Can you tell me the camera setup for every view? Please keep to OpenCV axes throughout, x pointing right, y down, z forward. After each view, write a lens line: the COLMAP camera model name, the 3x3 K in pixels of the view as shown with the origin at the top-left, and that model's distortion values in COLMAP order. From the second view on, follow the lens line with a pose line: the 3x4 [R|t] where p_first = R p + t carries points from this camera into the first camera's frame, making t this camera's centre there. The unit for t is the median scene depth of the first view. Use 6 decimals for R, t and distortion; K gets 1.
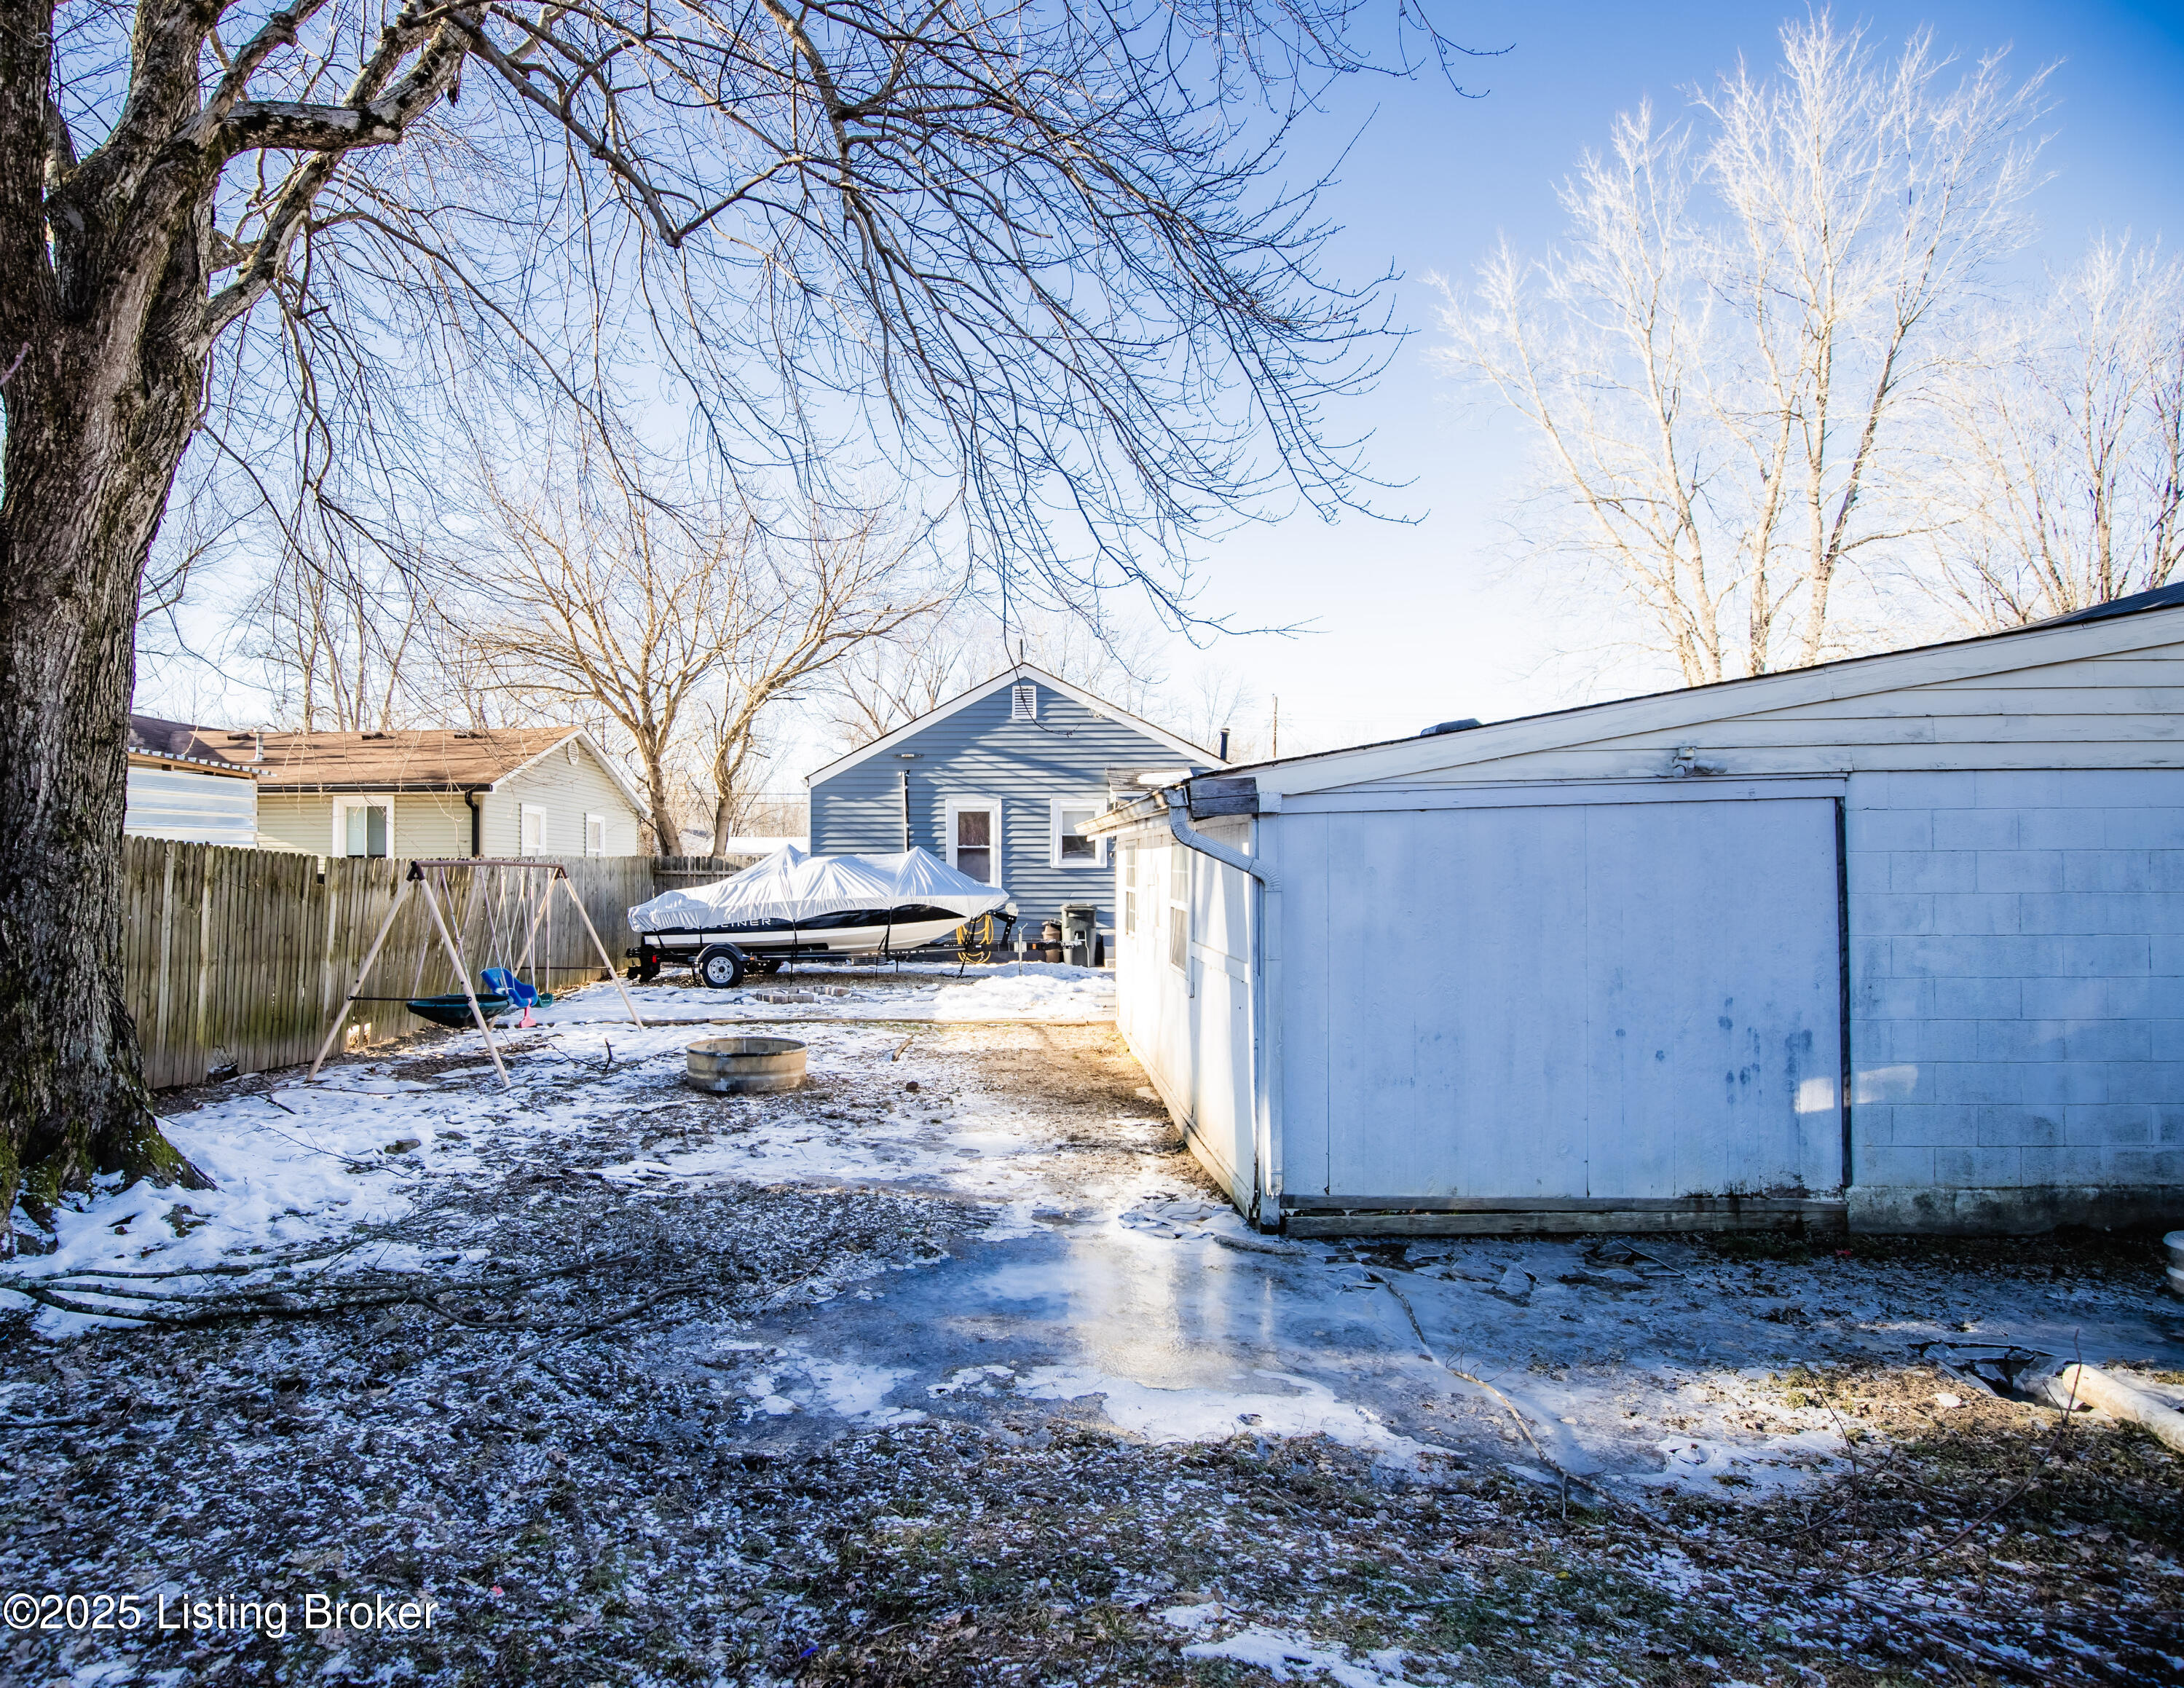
lens RADIAL K [[1145.5, 0, 922.6], [0, 1145.5, 847.1], [0, 0, 1]] dist [-0.024556, -0.000749]
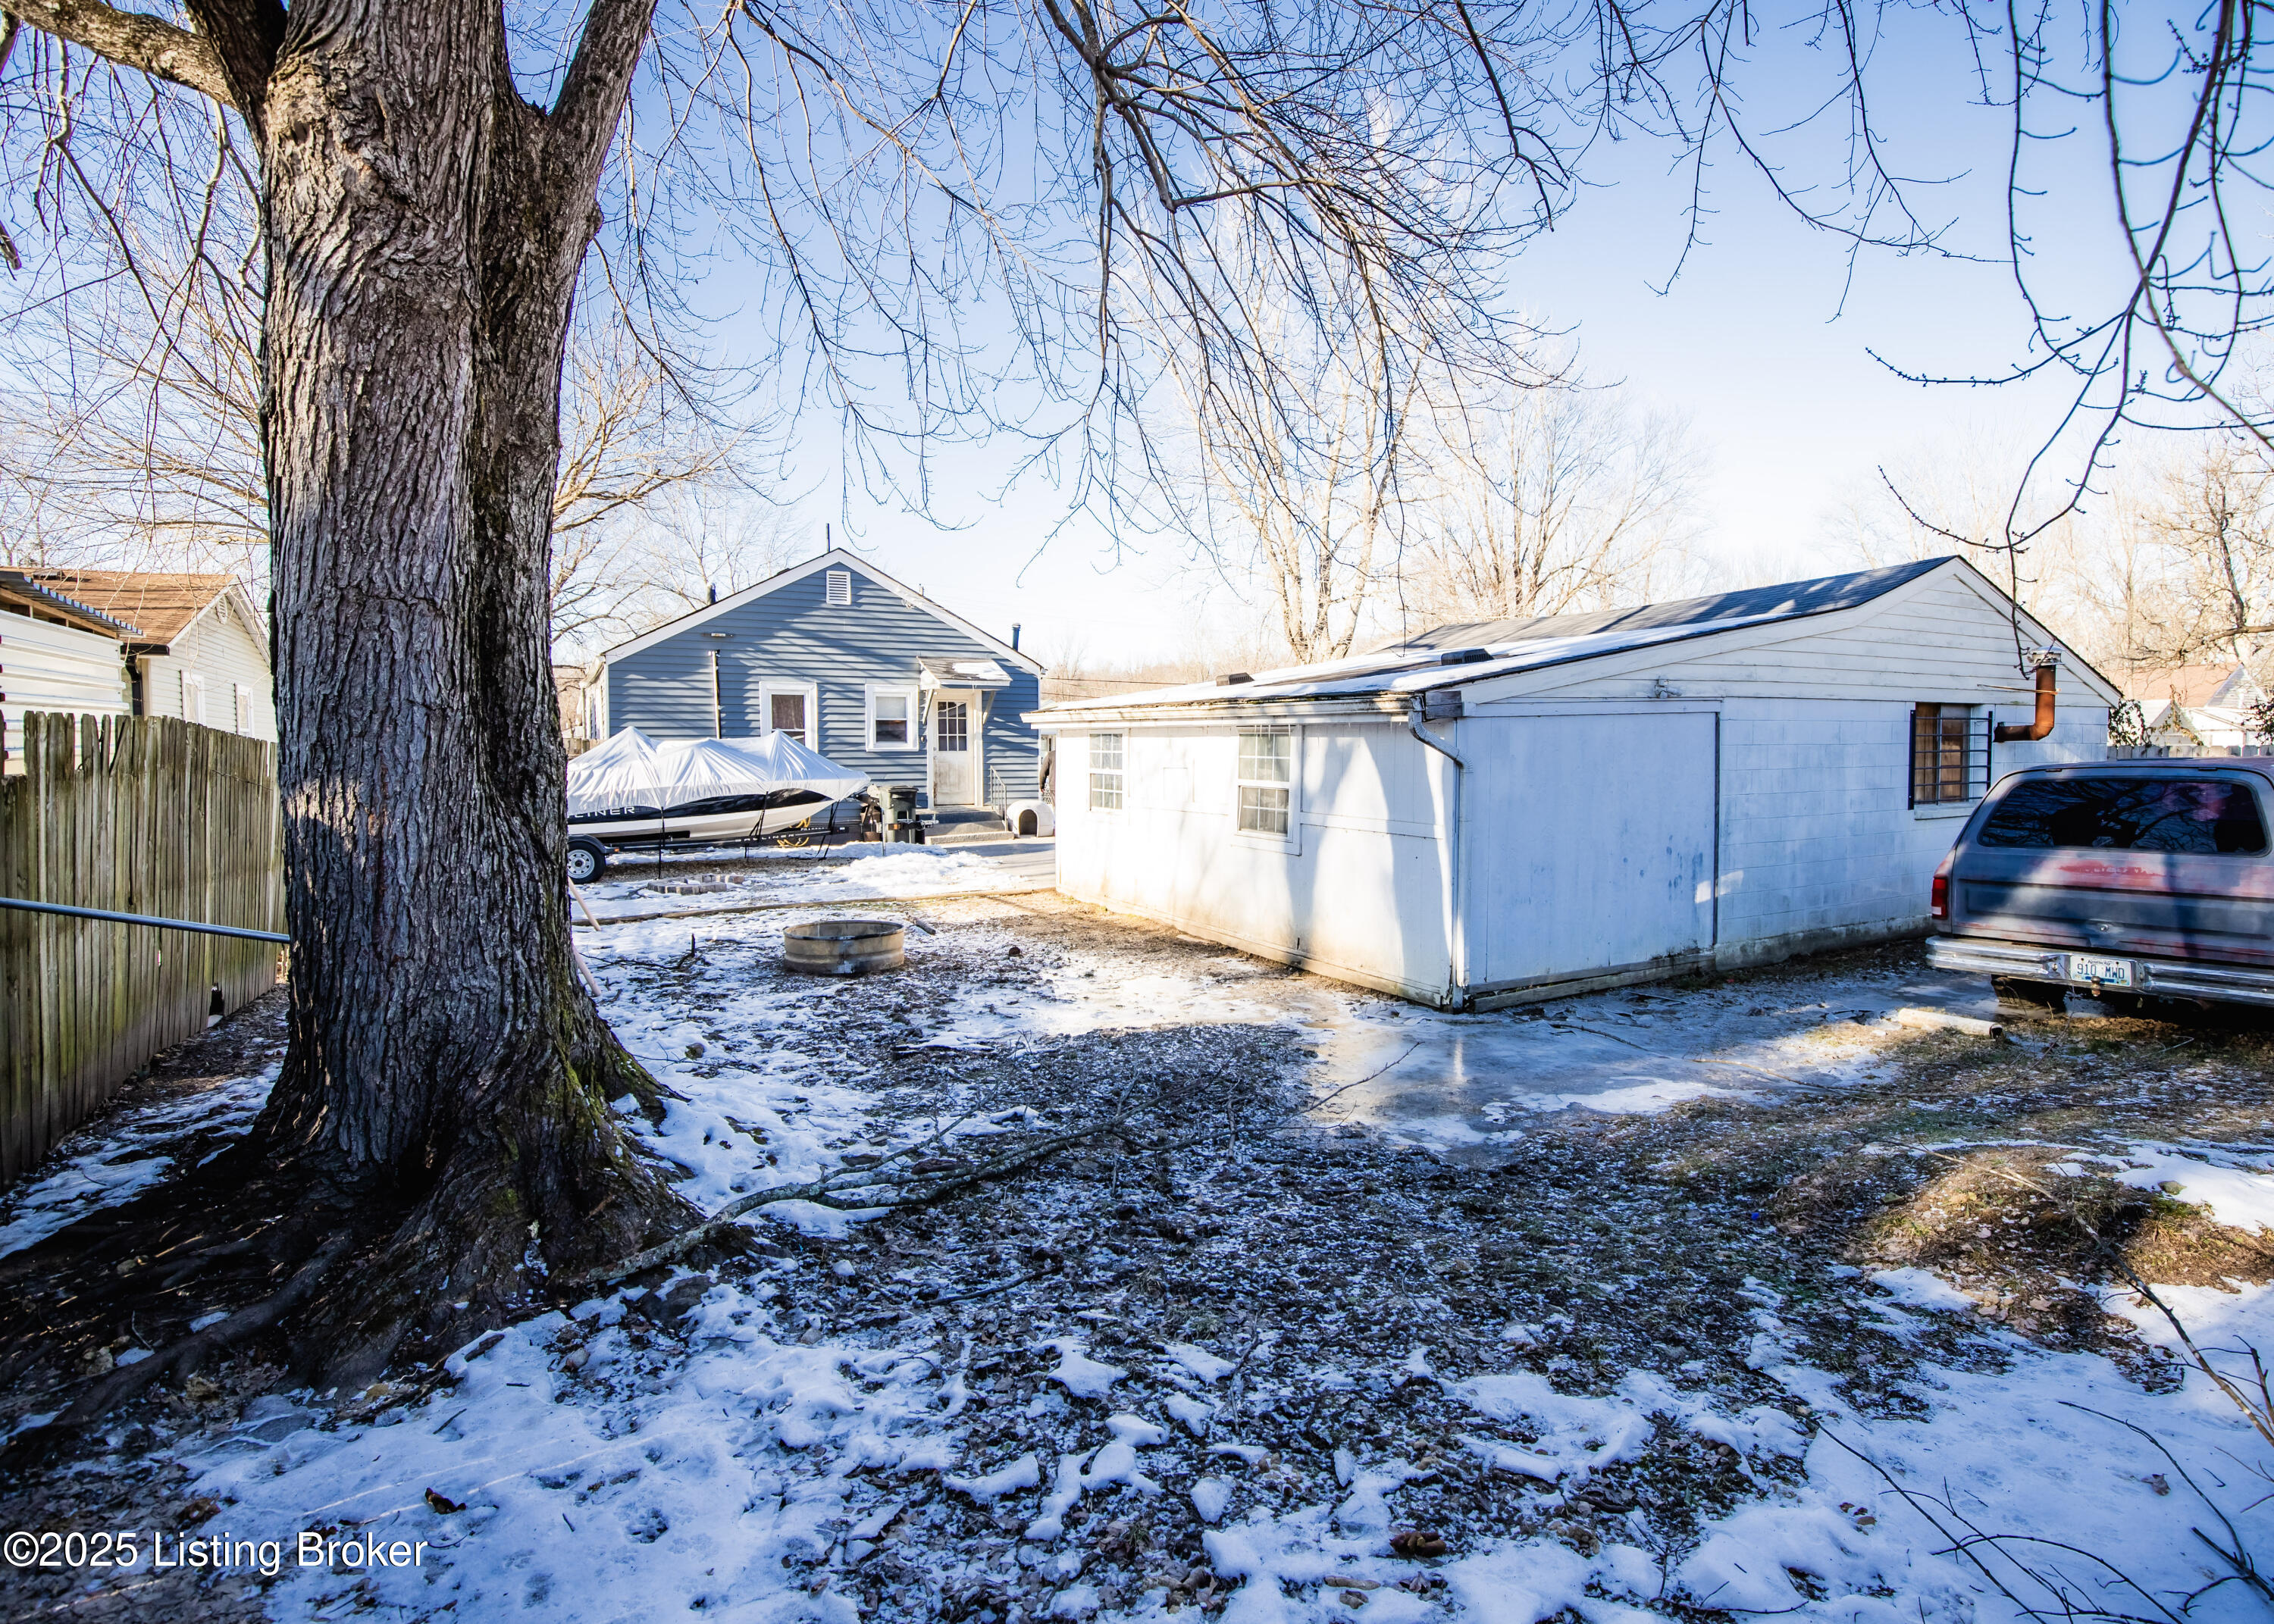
lens RADIAL K [[1120.2, 0, 1139.2], [0, 1120.2, 799.4], [0, 0, 1]] dist [-0.031005, 0.000847]
pose [[0.855677, -0.023546, 0.516974, -0.737333], [-0.009440, 0.998088, 0.061085, -0.008459], [-0.517424, -0.057149, 0.853819, 0.032082]]
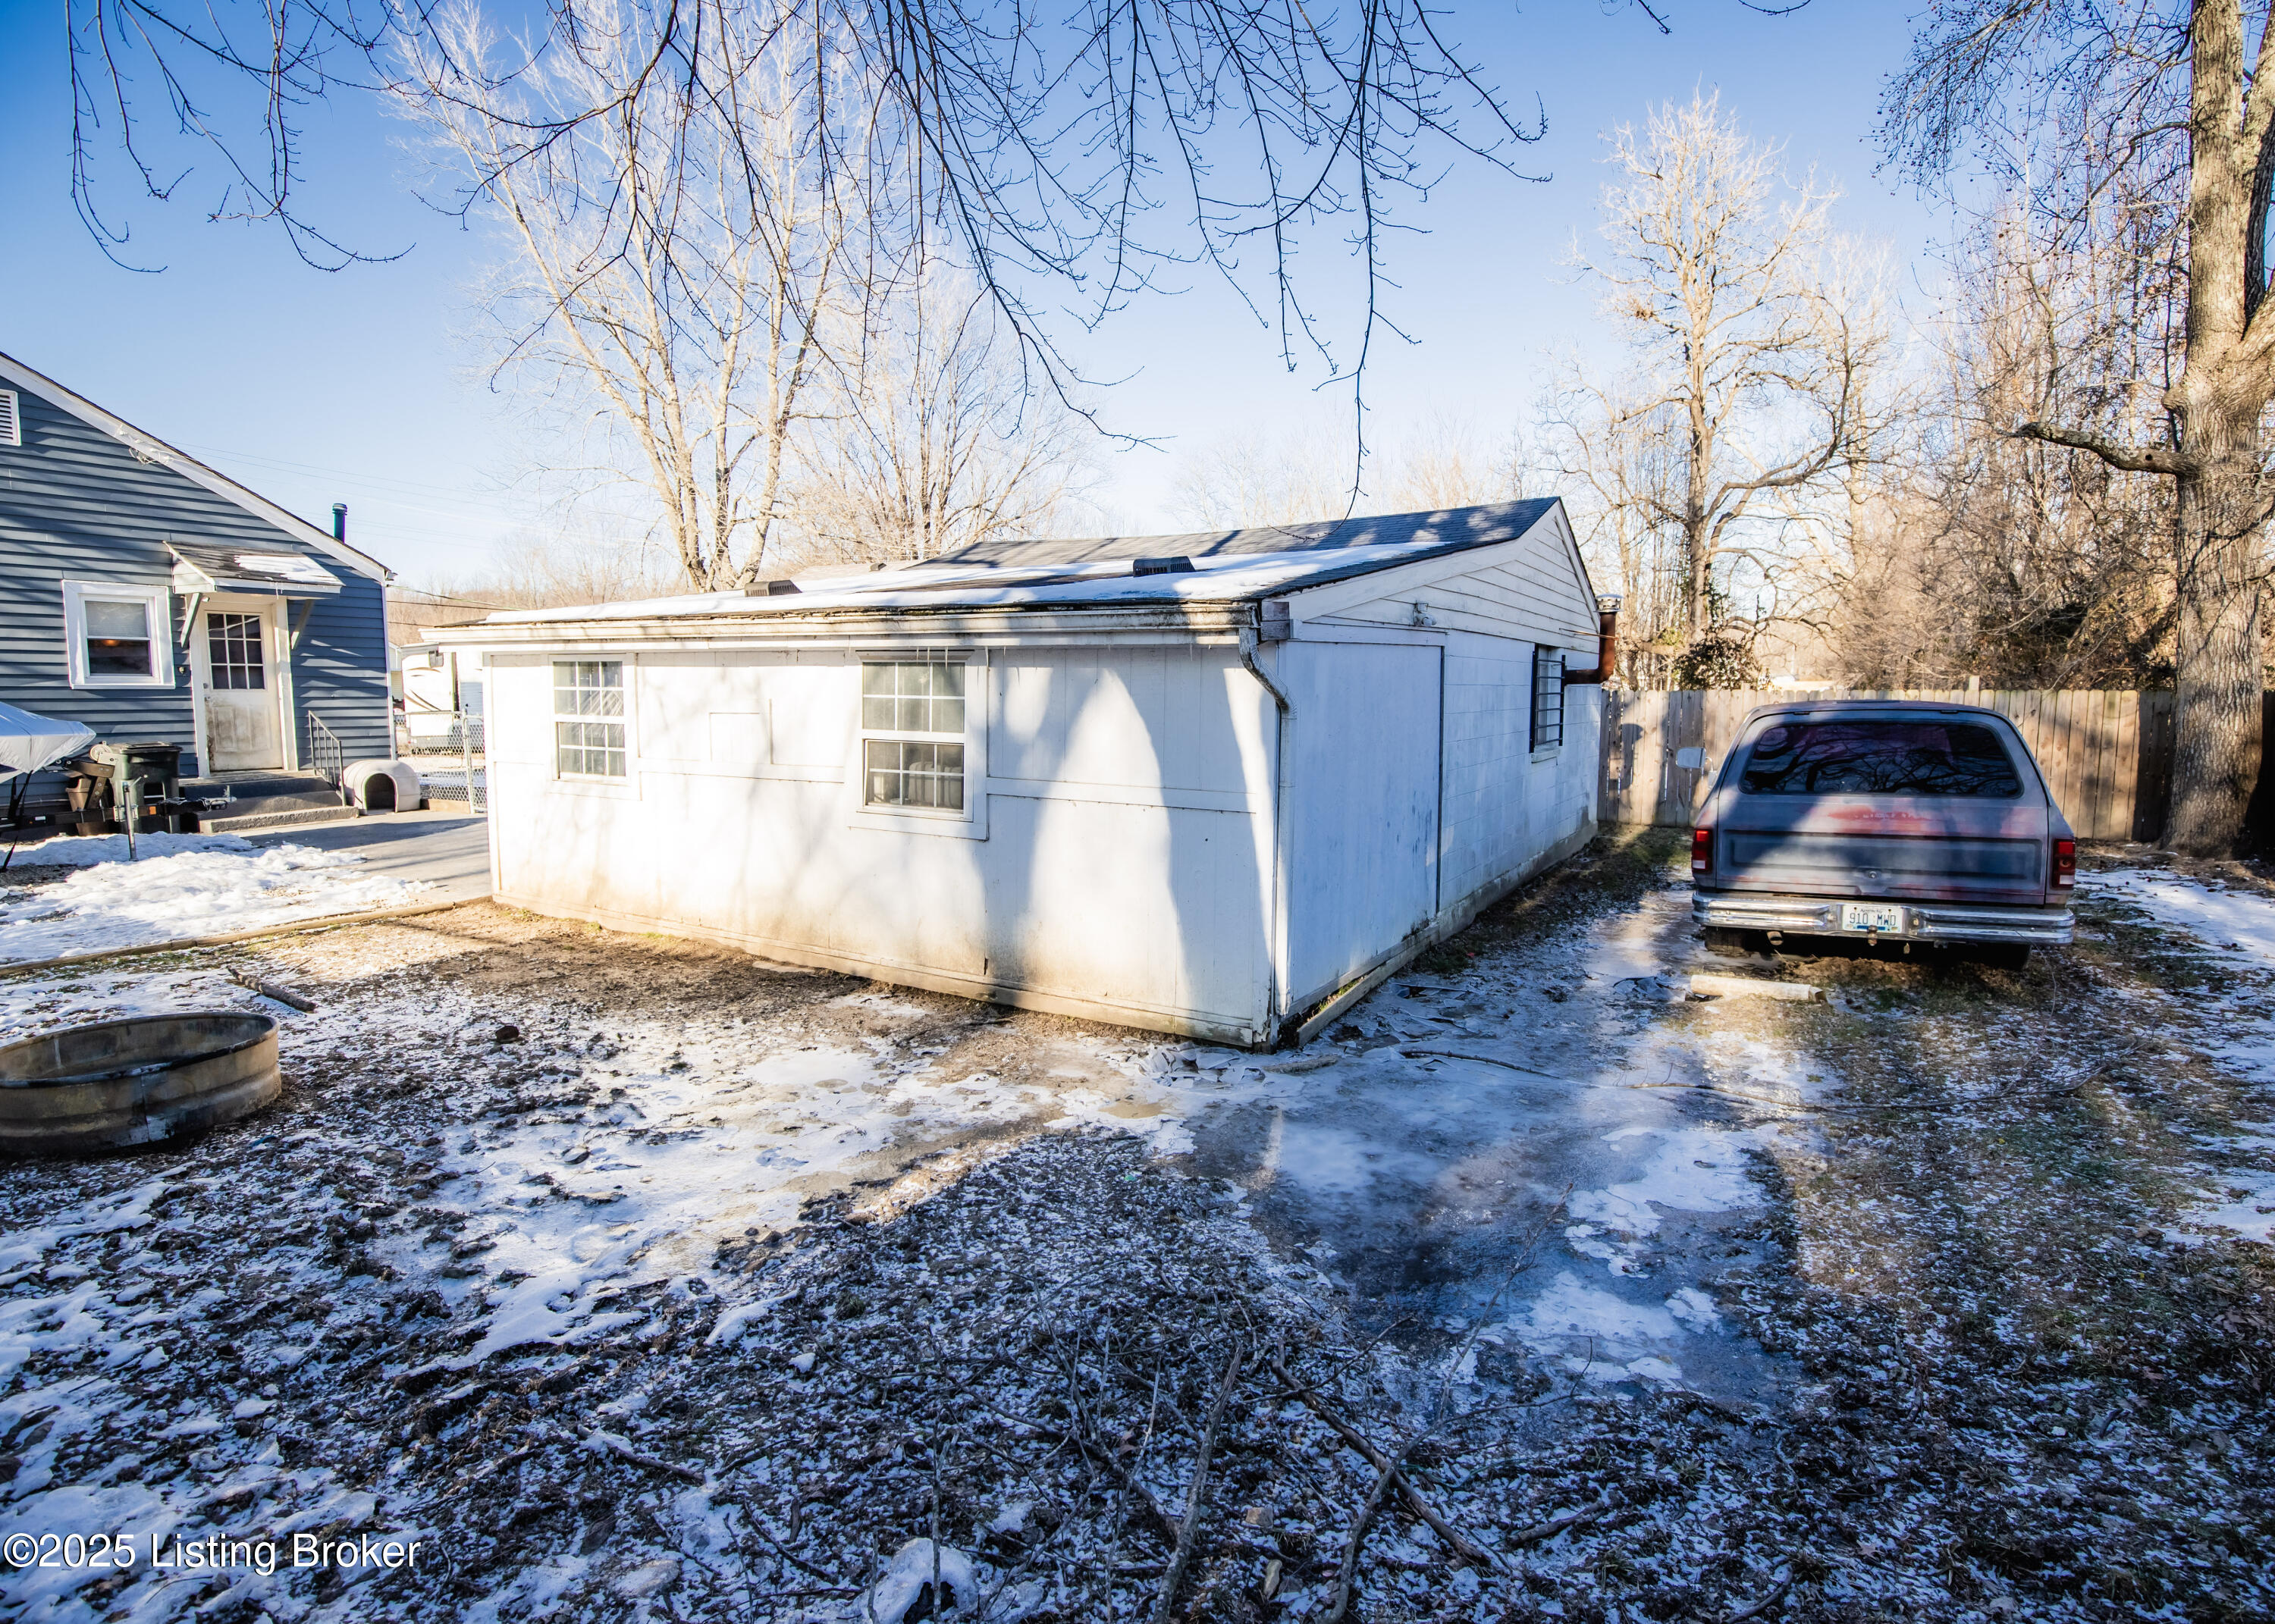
lens RADIAL K [[1132.5, 0, 1156.7], [0, 1132.5, 807.5], [0, 0, 1]] dist [-0.029220, 0.001577]
pose [[0.450773, -0.086892, 0.888400, -0.623958], [-0.023341, 0.993763, 0.109040, 0.010108], [-0.892334, -0.069888, 0.445933, 0.645477]]
